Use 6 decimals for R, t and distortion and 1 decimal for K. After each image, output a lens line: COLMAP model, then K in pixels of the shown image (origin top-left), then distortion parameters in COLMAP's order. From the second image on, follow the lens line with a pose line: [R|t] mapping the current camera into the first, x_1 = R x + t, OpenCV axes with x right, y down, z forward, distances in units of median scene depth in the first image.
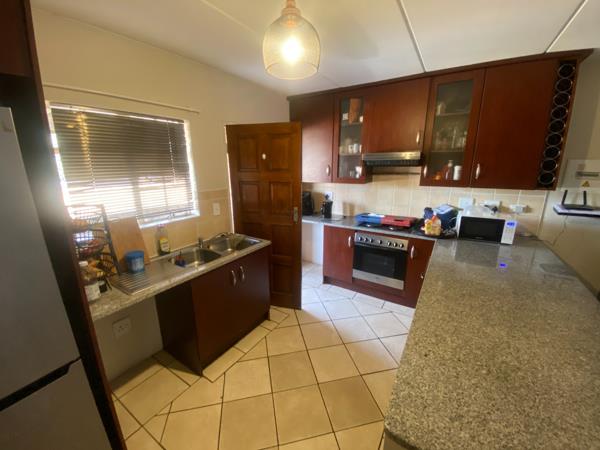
lens RADIAL K [[244.6, 0, 303.3], [0, 244.6, 227.1], [0, 0, 1]] dist [-0.010982, -0.005544]
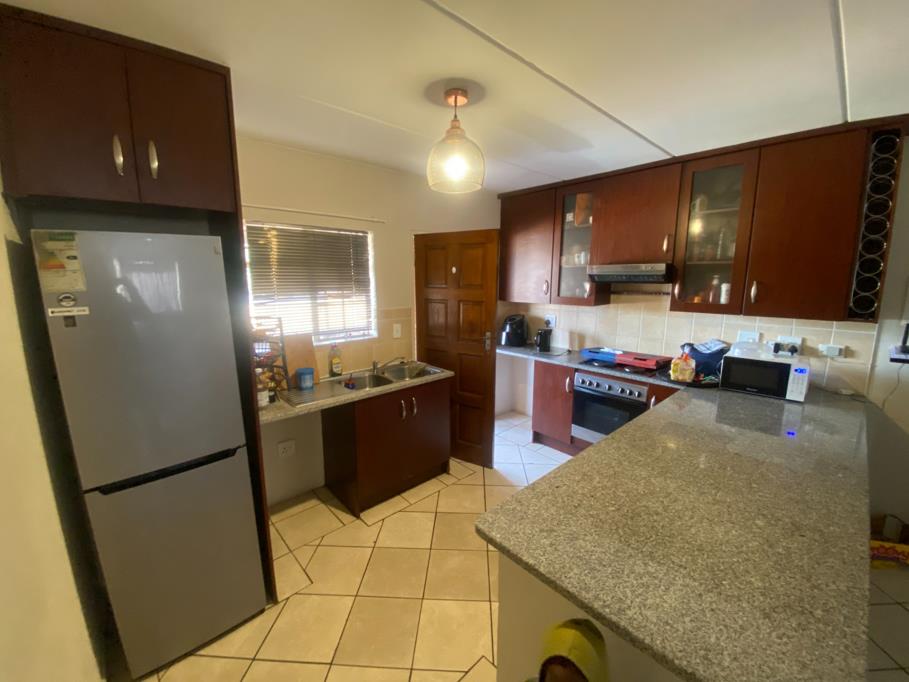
lens RADIAL K [[370.6, 0, 457.7], [0, 370.6, 343.9], [0, 0, 1]] dist [-0.010982, -0.005544]
pose [[0.964681, 0.052268, -0.258185, 0.198874], [-0.071435, 0.995298, -0.065418, 0.044976], [0.253552, 0.081551, 0.963878, -0.201893]]
